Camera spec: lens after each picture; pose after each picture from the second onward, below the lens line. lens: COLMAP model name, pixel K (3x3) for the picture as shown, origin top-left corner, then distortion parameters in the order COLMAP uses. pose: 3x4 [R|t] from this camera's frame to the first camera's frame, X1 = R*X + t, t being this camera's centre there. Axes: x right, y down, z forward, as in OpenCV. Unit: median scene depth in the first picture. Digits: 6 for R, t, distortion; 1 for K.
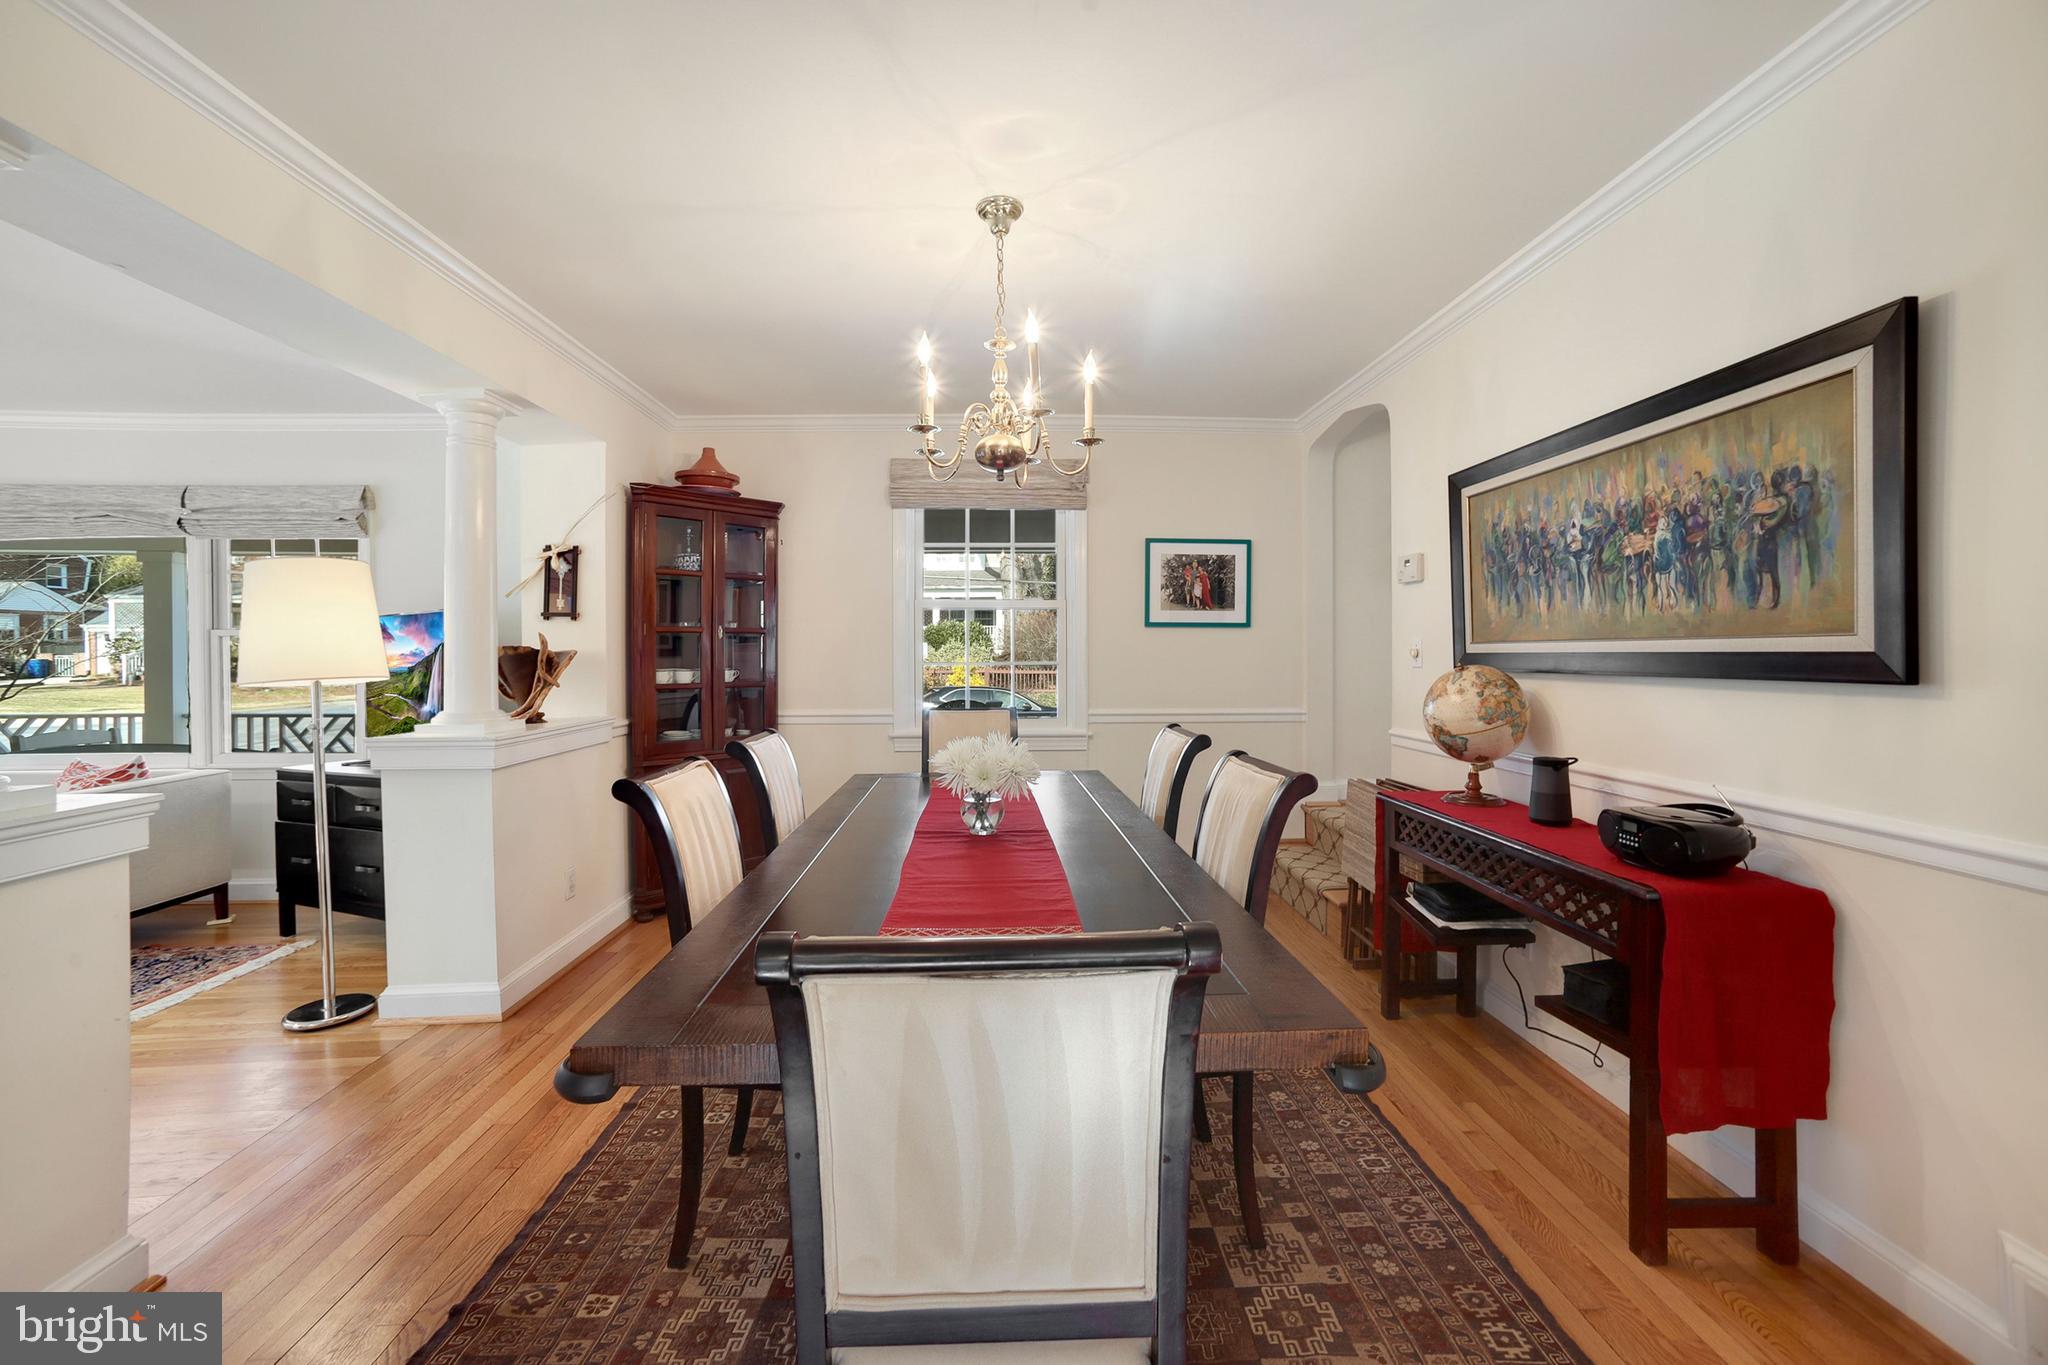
lens RADIAL K [[808.1, 0, 1020.2], [0, 808.1, 661.9], [0, 0, 1]] dist [0.002882, 0.000424]
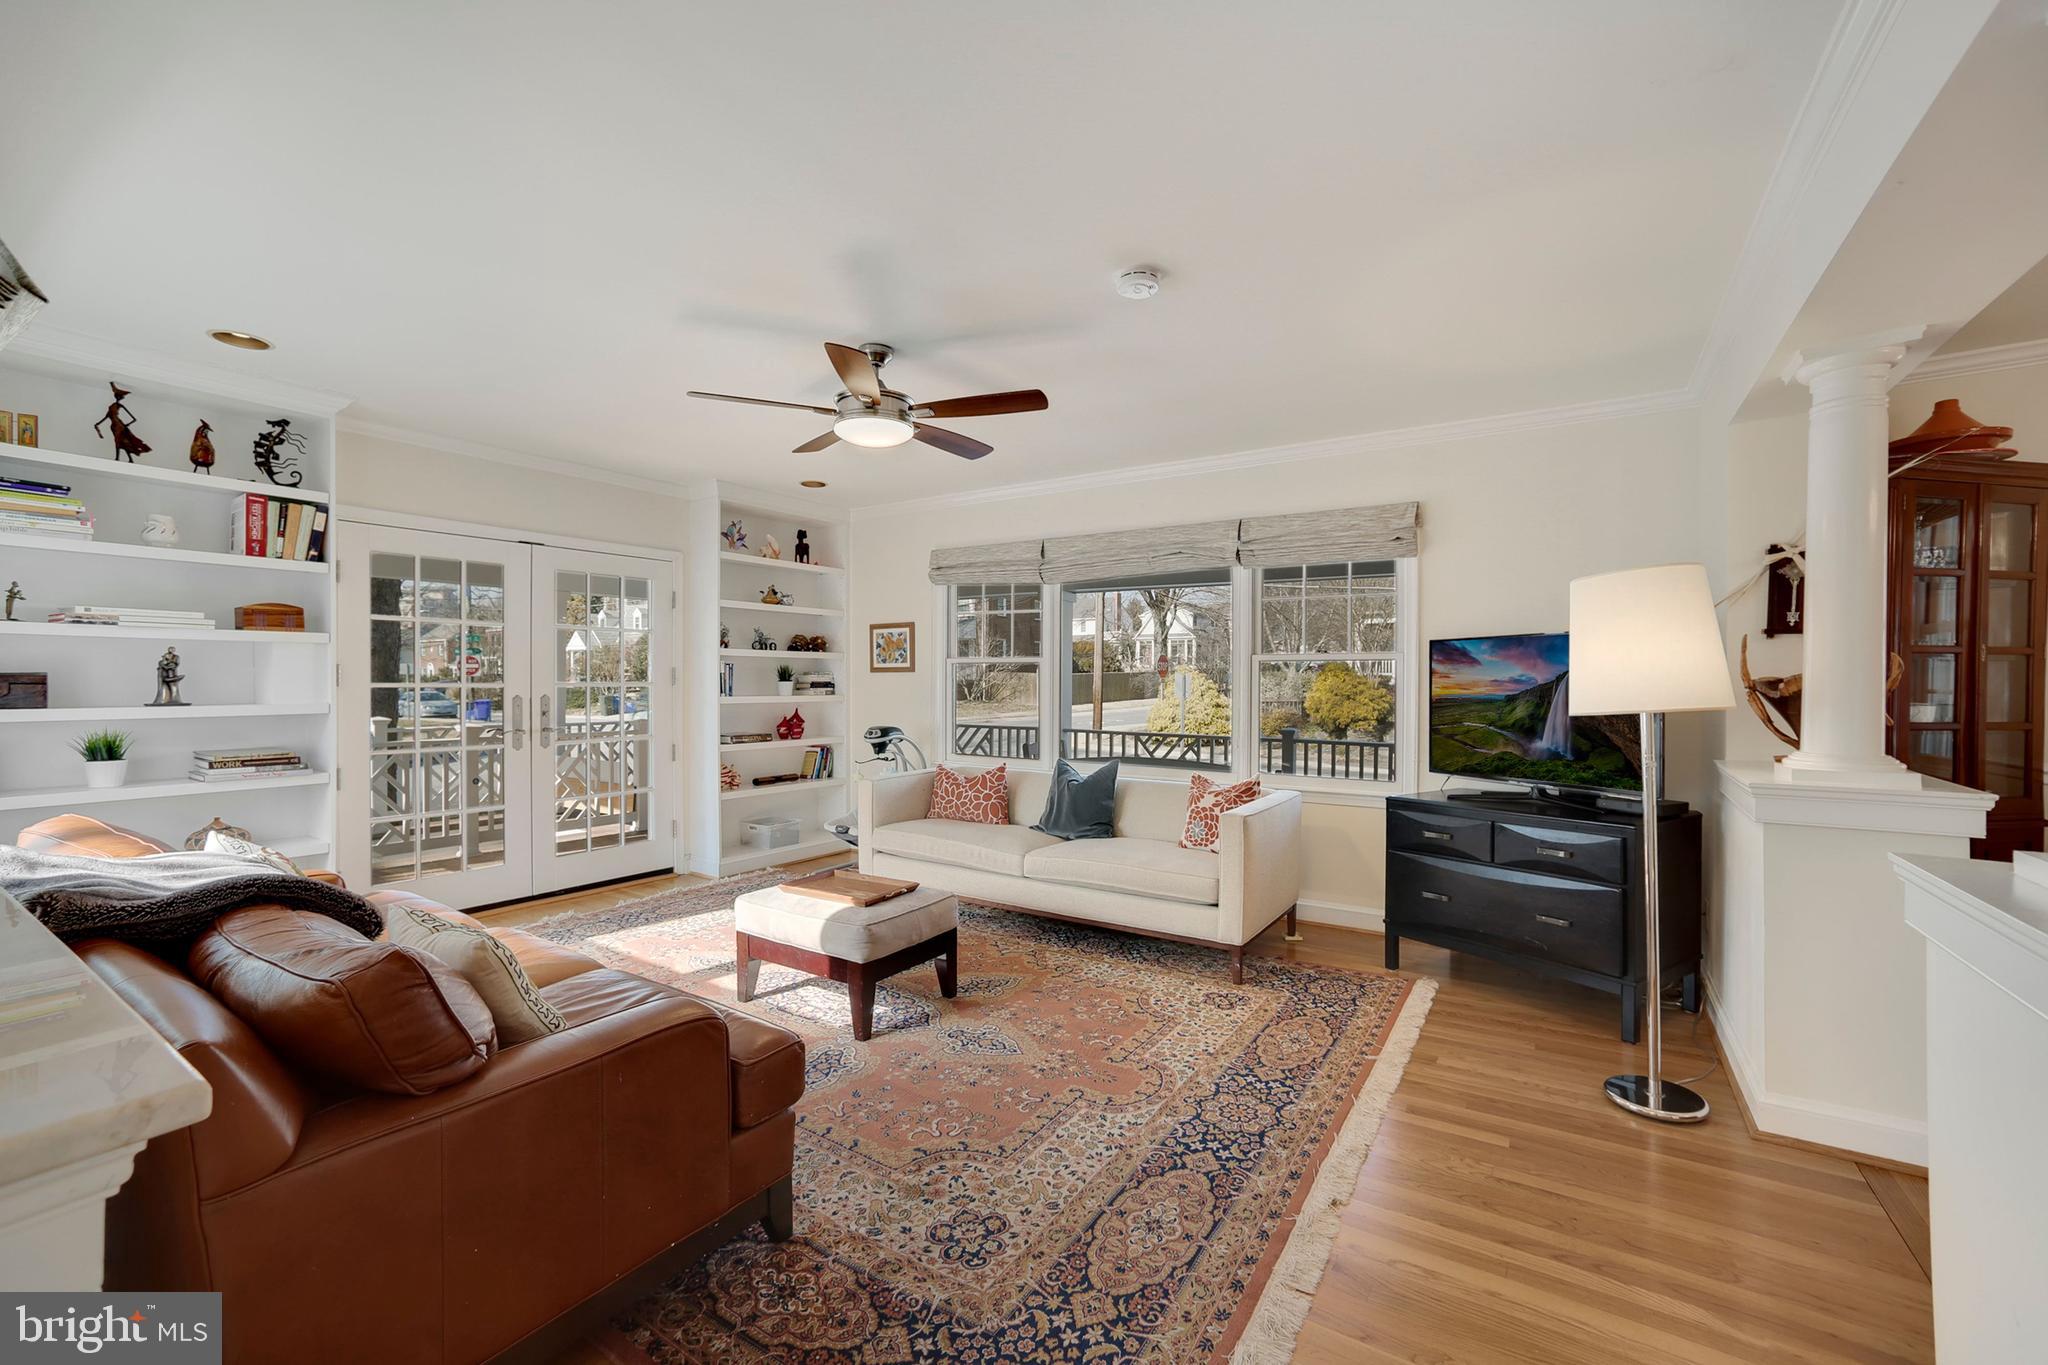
lens RADIAL K [[847.5, 0, 1039.4], [0, 847.5, 705.1], [0, 0, 1]] dist [-0.032052, 0.011729]
pose [[0.829853, 0.024637, -0.557438, -0.627615], [-0.013346, 0.999615, 0.024311, 0.000981], [0.557823, -0.012735, 0.829862, -0.063476]]
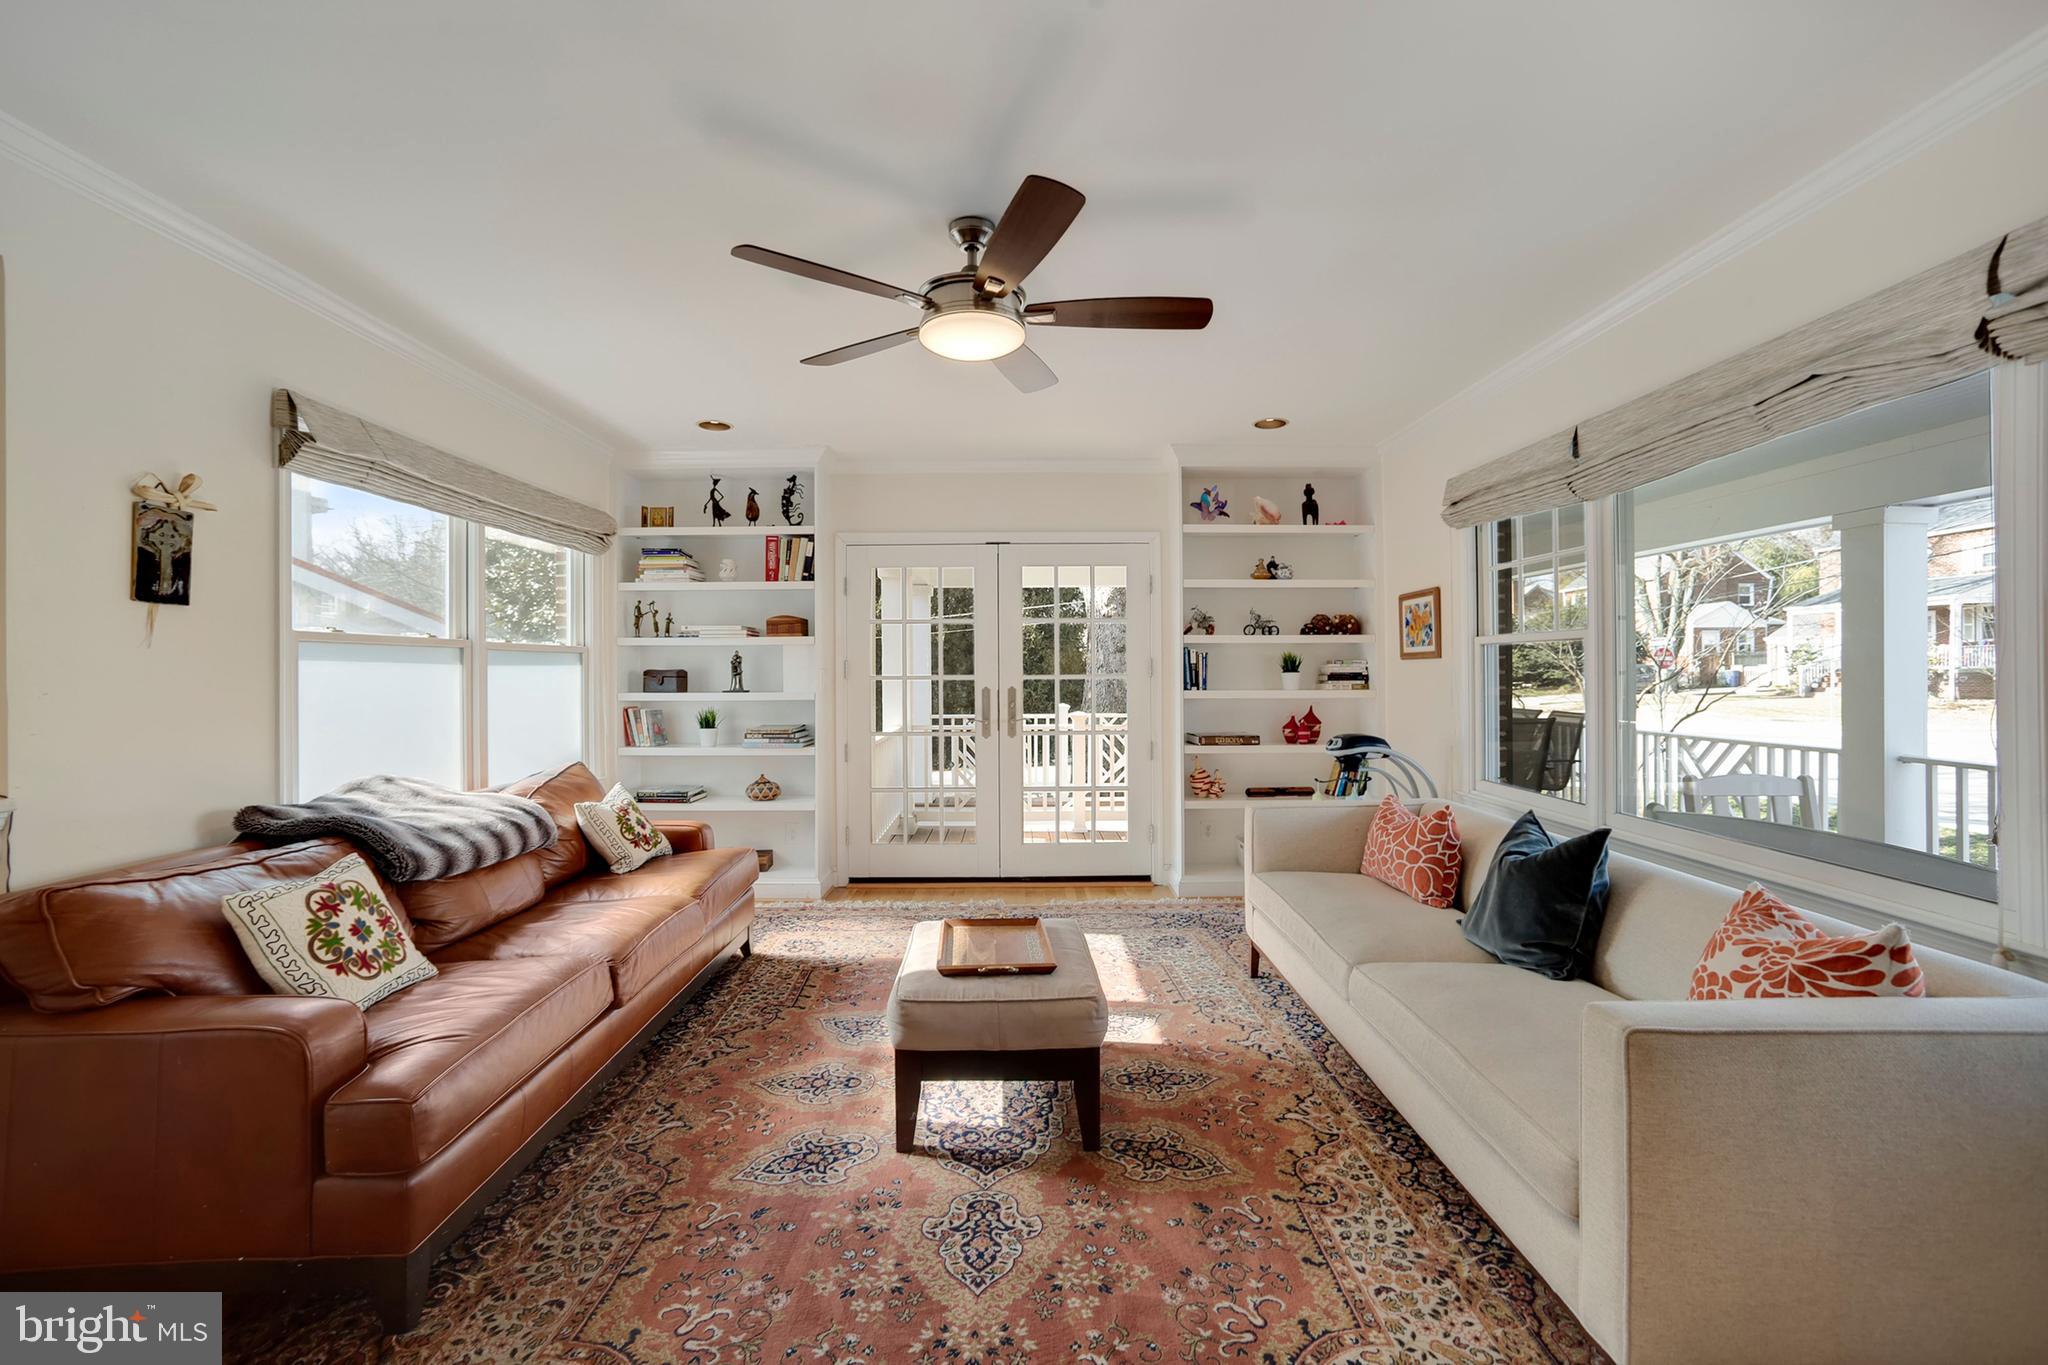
lens RADIAL K [[847.5, 0, 1035.8], [0, 847.5, 679.5], [0, 0, 1]] dist [-0.032052, 0.011729]
pose [[-0.005663, 0.013306, -0.999895, -0.613658], [-0.005983, 0.999893, 0.013340, -0.002607], [0.999966, 0.006058, -0.005583, 0.527960]]
